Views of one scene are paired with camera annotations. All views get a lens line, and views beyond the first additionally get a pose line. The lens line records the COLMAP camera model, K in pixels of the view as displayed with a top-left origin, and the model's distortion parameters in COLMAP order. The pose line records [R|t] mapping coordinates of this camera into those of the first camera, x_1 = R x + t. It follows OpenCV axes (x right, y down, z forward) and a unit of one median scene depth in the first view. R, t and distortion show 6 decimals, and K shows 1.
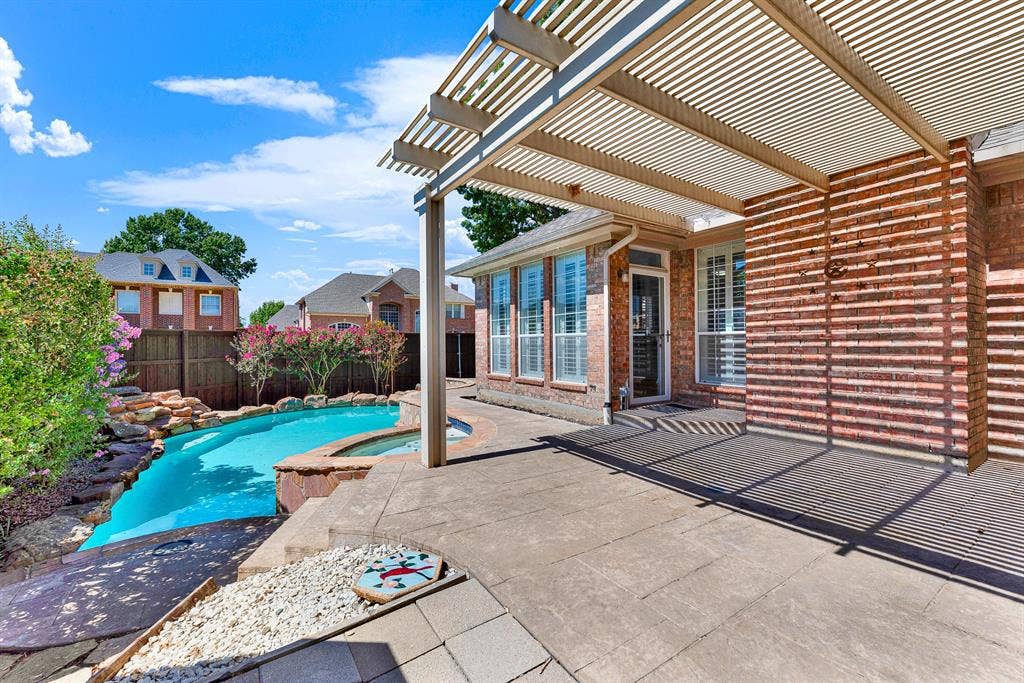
lens RADIAL K [[413.6, 0, 511.5], [0, 413.6, 343.2], [0, 0, 1]] dist [0.001565, 0.000191]
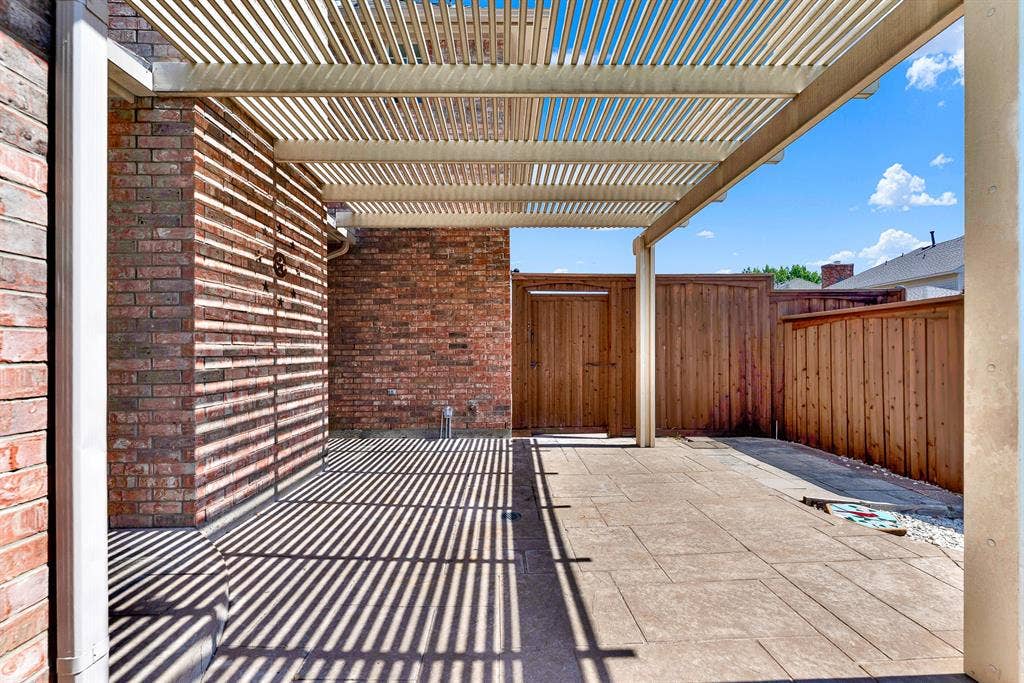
lens RADIAL K [[413.6, 0, 513.9], [0, 413.6, 349.4], [0, 0, 1]] dist [0.001565, 0.000191]
pose [[-0.848922, 0.014195, 0.528328, -0.003242], [0.012158, 0.999899, -0.007330, -0.005229], [-0.528379, 0.000201, -0.849009, 0.786707]]
